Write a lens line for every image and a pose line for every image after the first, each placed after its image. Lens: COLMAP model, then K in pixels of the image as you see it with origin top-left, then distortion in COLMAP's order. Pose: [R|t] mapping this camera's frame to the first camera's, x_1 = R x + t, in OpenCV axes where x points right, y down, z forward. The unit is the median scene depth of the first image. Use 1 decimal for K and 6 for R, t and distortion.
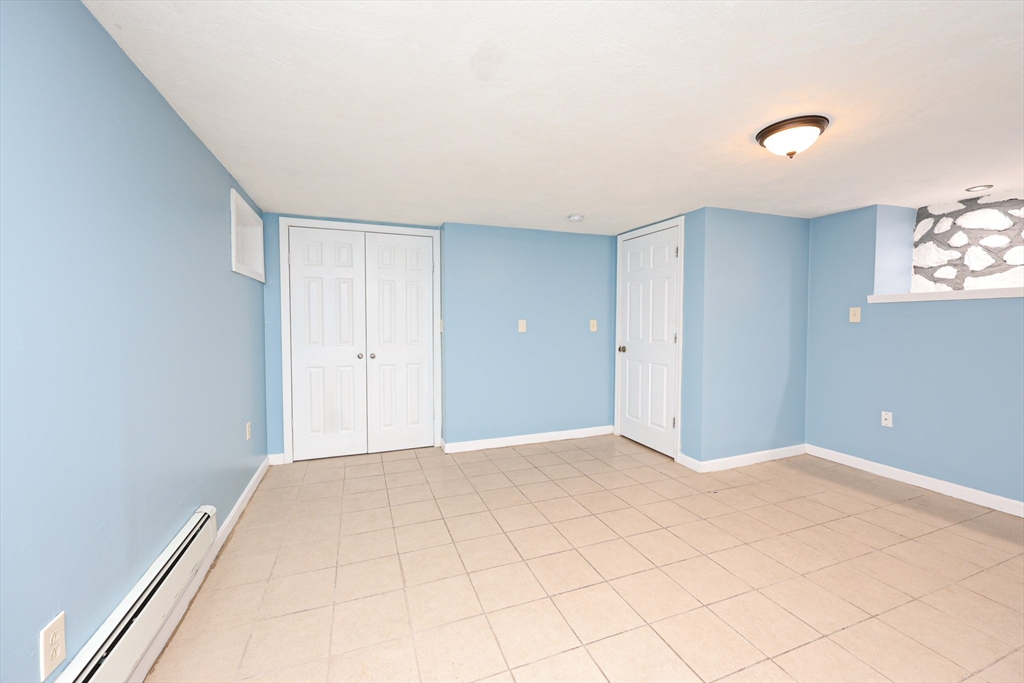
lens RADIAL K [[412.3, 0, 521.1], [0, 412.3, 336.8], [0, 0, 1]] dist [0.000882, 0.000956]
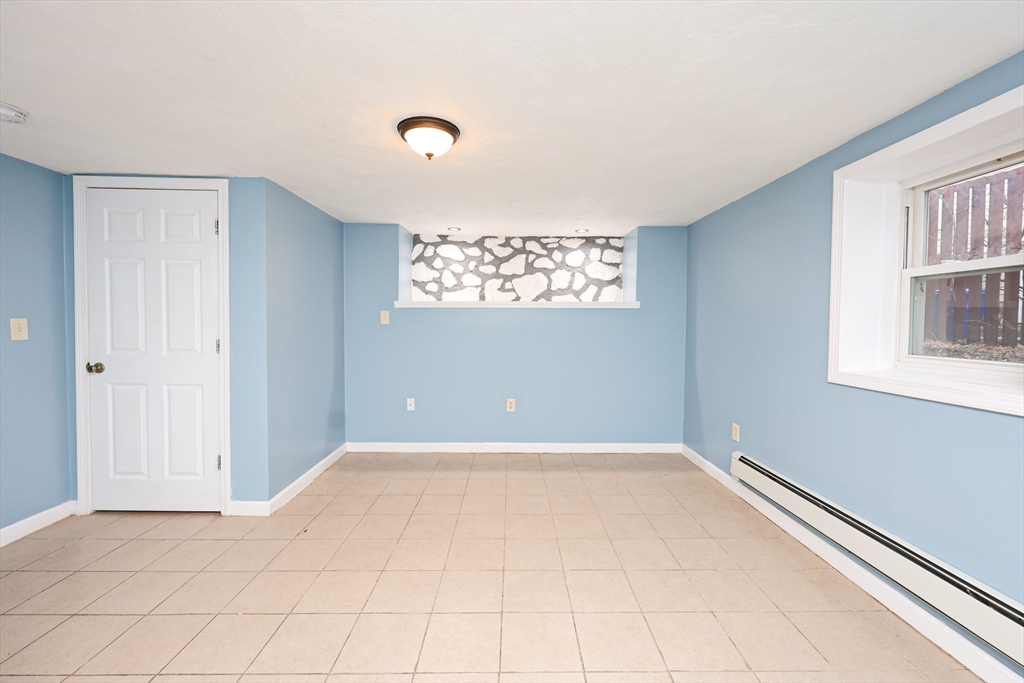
lens RADIAL K [[412.3, 0, 505.1], [0, 412.3, 335.3], [0, 0, 1]] dist [0.000882, 0.000956]
pose [[0.359707, -0.024883, 0.932733, -0.131365], [0.029800, 0.999441, 0.015170, -0.012169], [-0.932589, 0.022339, 0.360248, 0.296076]]
